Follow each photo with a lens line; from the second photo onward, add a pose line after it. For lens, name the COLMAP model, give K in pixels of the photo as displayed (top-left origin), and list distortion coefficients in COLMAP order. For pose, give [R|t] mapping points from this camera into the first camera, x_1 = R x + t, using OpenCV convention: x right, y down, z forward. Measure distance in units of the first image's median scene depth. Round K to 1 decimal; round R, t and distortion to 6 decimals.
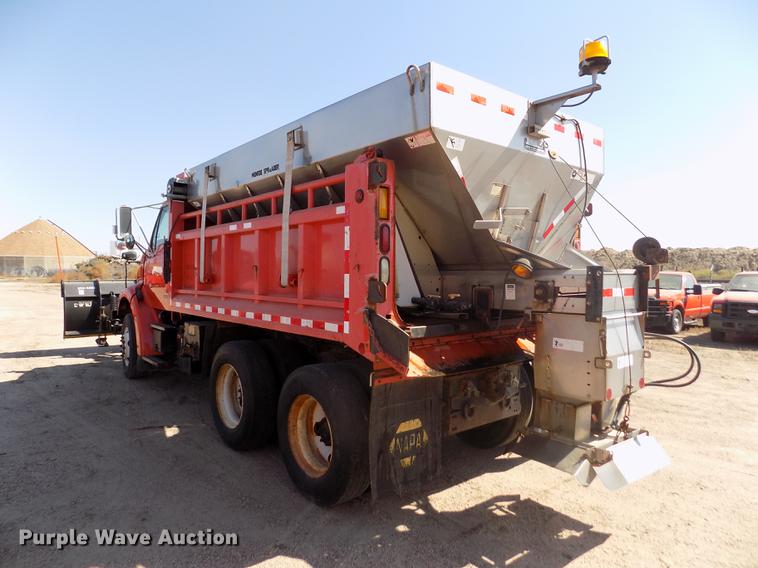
lens RADIAL K [[510.4, 0, 381.9], [0, 510.4, 278.8], [0, 0, 1]] dist [-0.064273, 0.067697]
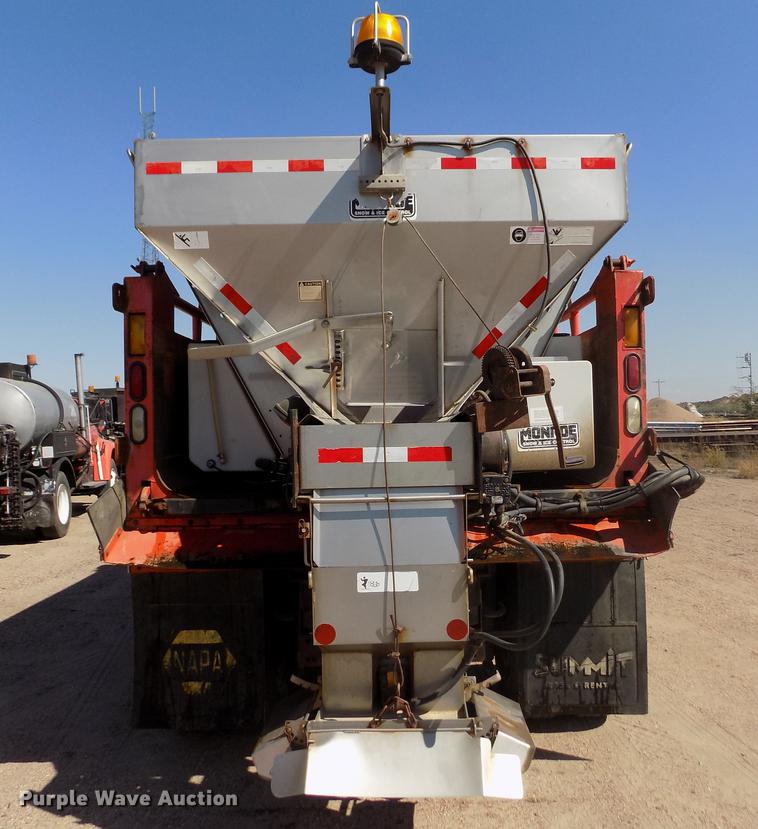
lens RADIAL K [[748.2, 0, 379.0], [0, 748.2, 414.5], [0, 0, 1]] dist [-0.010793, -0.003779]
pose [[0.779159, -0.024331, -0.626354, 0.757964], [0.015955, 0.999692, -0.018987, -0.001318], [0.626623, 0.004800, 0.779308, 0.275696]]
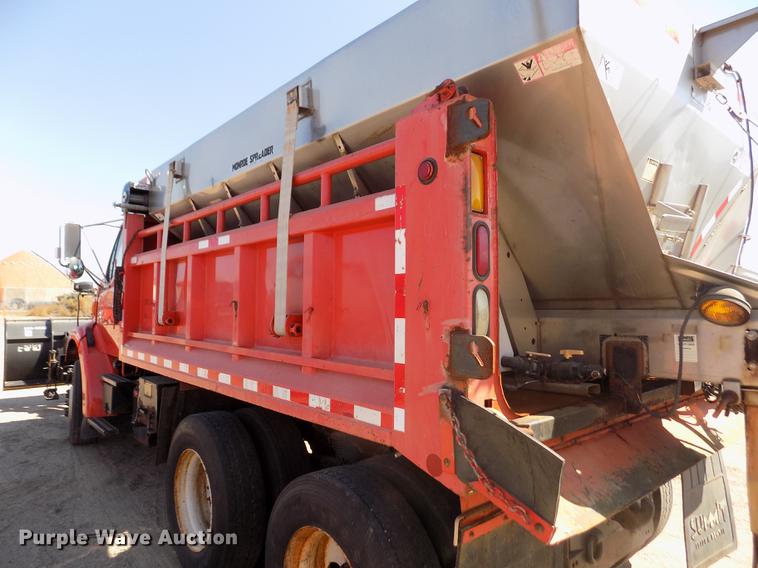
lens RADIAL K [[510.4, 0, 381.9], [0, 510.4, 278.8], [0, 0, 1]] dist [-0.064273, 0.067697]
pose [[0.999819, 0.000597, 0.018998, -0.080360], [0.000624, 0.997936, -0.064209, -0.013520], [-0.018997, 0.064209, 0.997756, 0.383005]]
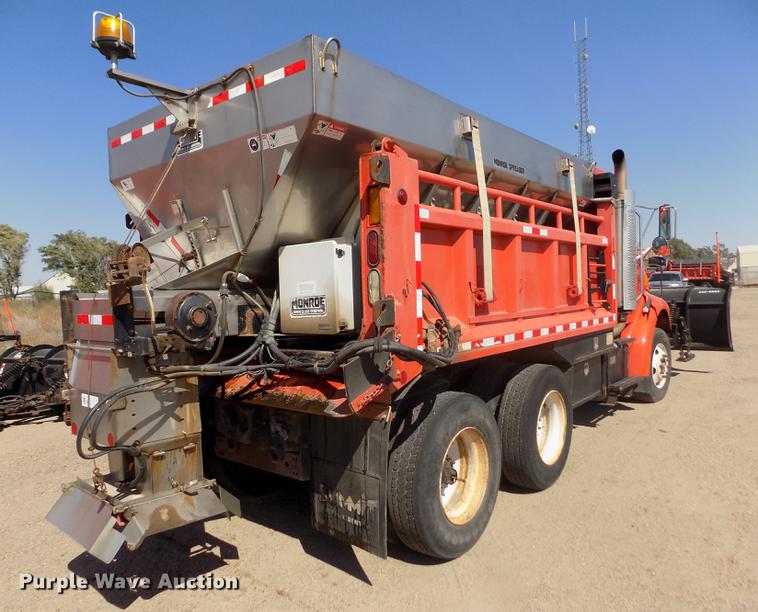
lens RADIAL K [[556.2, 0, 379.0], [0, 556.2, 306.0], [0, 0, 1]] dist [-0.007209, -0.000289]
pose [[0.165751, 0.019783, -0.985969, 1.139489], [0.021043, 0.999500, 0.023592, -0.005539], [0.985943, -0.024658, 0.165252, 1.029697]]
